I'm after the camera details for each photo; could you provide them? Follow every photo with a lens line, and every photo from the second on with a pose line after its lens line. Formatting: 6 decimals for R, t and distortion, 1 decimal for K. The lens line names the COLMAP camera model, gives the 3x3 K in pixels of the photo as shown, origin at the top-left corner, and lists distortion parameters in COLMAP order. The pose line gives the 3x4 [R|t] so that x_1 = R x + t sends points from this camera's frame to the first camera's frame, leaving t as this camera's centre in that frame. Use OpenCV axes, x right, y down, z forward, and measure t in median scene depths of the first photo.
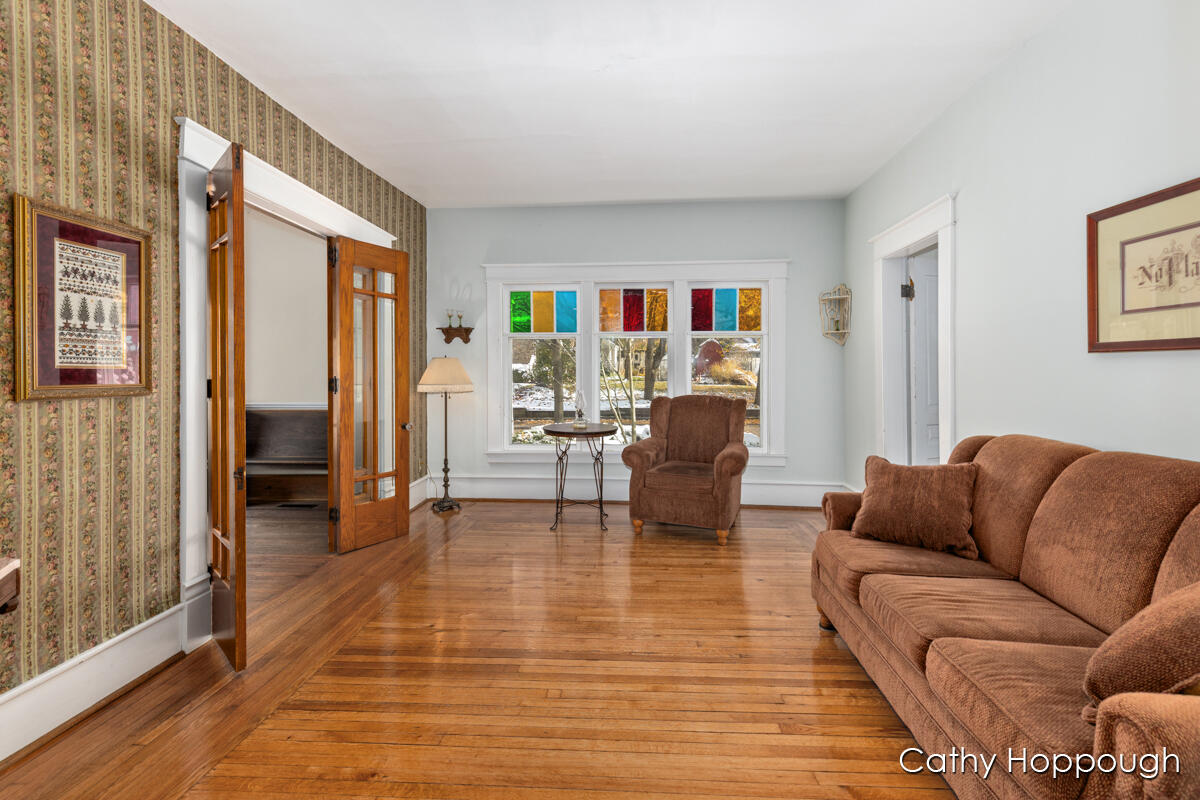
lens RADIAL K [[548.3, 0, 615.2], [0, 548.3, 375.5], [0, 0, 1]] dist [-0.000986, -0.000202]
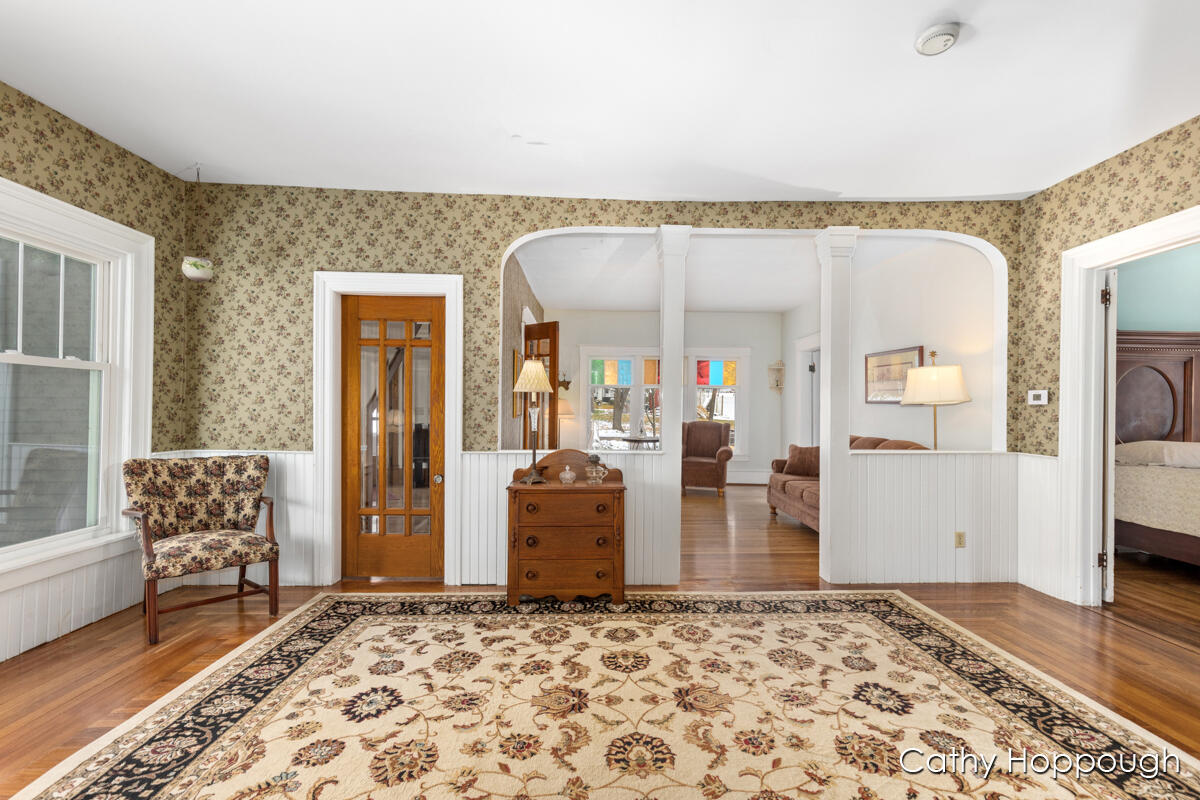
lens RADIAL K [[548.3, 0, 602.6], [0, 548.3, 403.4], [0, 0, 1]] dist [-0.000986, -0.000202]
pose [[0.997165, 0.006952, 0.074923, -0.372965], [-0.006326, 0.999943, -0.008591, -0.004295], [-0.074979, 0.008093, 0.997152, -0.924752]]
